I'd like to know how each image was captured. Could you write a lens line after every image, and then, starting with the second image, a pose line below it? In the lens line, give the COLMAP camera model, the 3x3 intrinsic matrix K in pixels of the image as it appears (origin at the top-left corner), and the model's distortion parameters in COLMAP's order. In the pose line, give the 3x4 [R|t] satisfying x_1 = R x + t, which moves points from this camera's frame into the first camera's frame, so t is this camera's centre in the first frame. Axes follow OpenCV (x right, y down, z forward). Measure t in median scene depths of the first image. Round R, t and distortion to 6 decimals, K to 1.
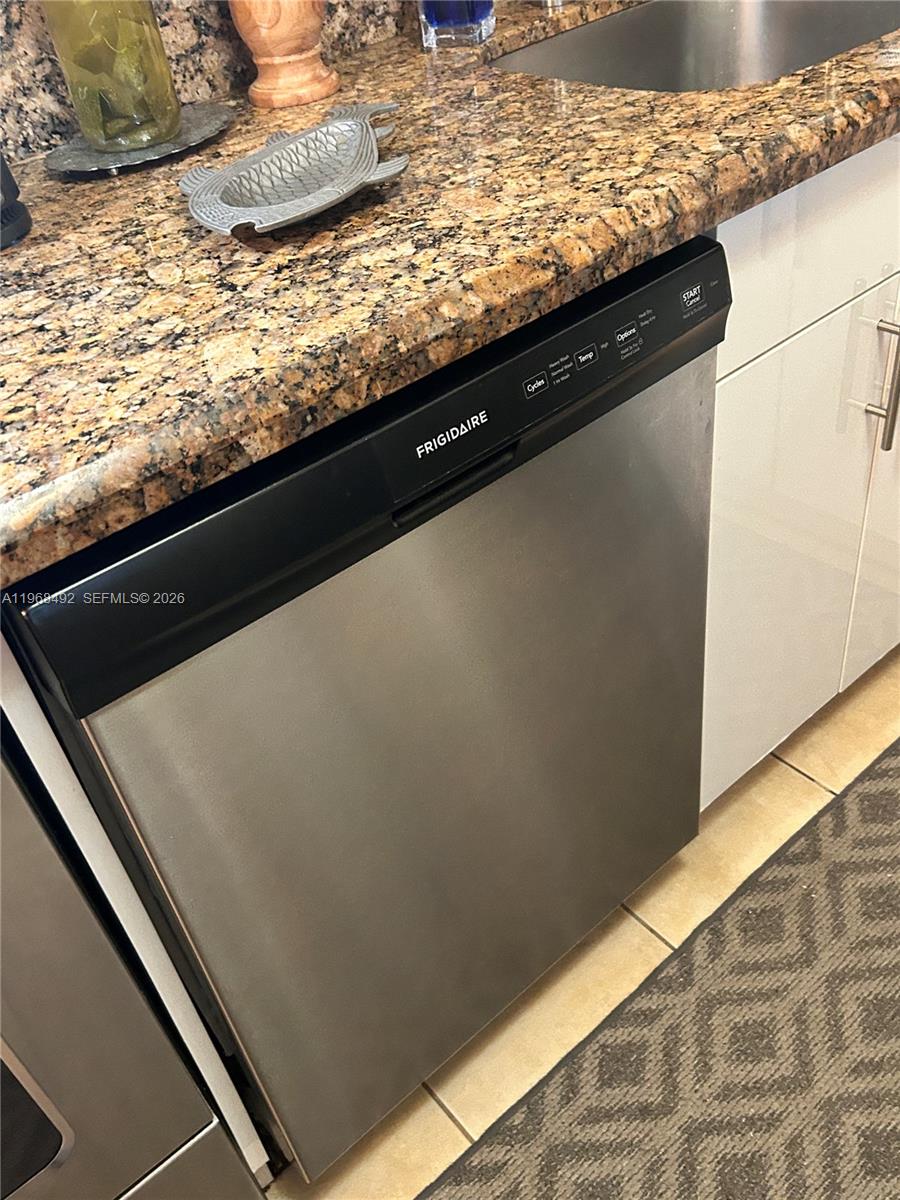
lens RADIAL K [[1057.3, 0, 450.3], [0, 1057.3, 600.8], [0, 0, 1]] dist [0.013130, 0.004655]
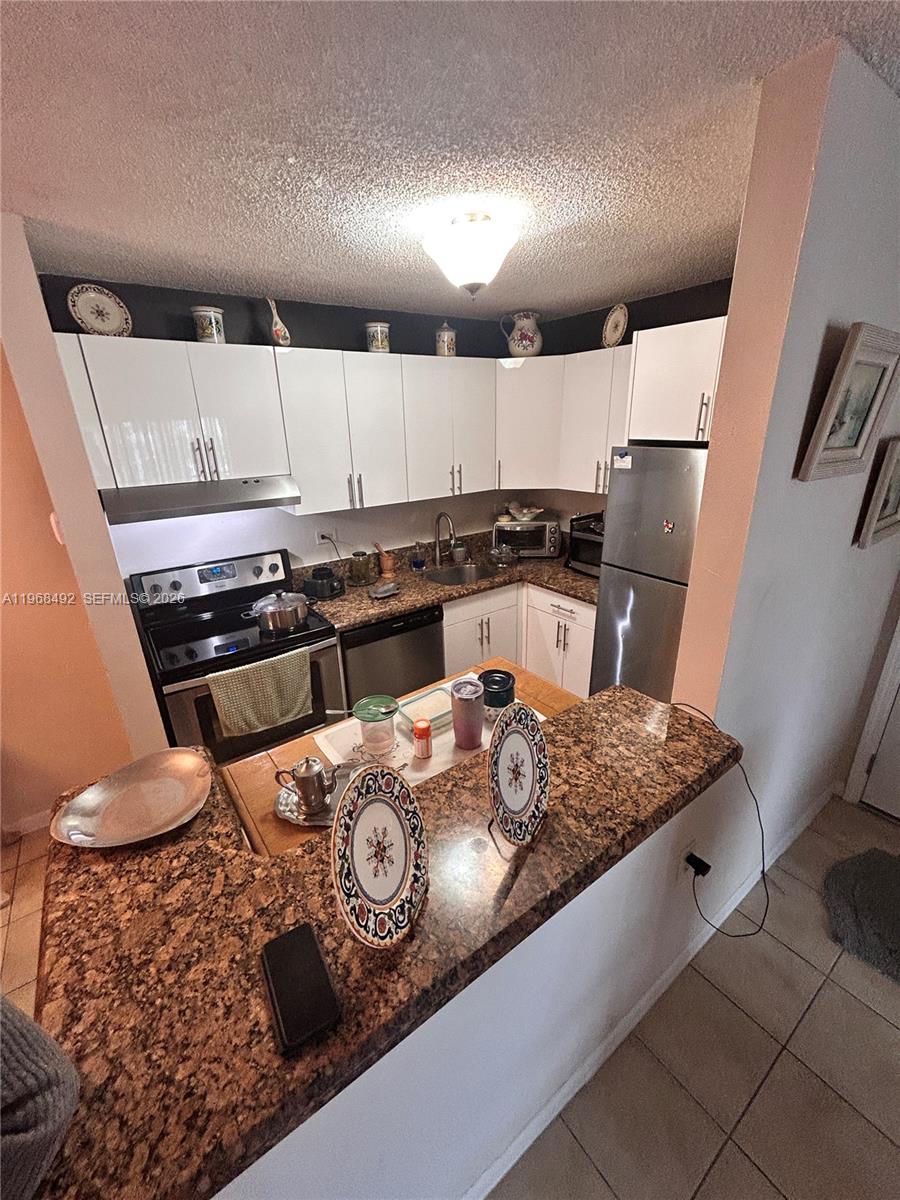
lens RADIAL K [[484.0, 0, 451.9], [0, 484.0, 597.8], [0, 0, 1]] dist [0.000822, 0.000105]
pose [[0.992557, 0.118156, -0.029502, 0.430549], [-0.121232, 0.935612, -0.331561, 0.709001], [-0.011574, 0.332669, 0.942973, -2.184944]]
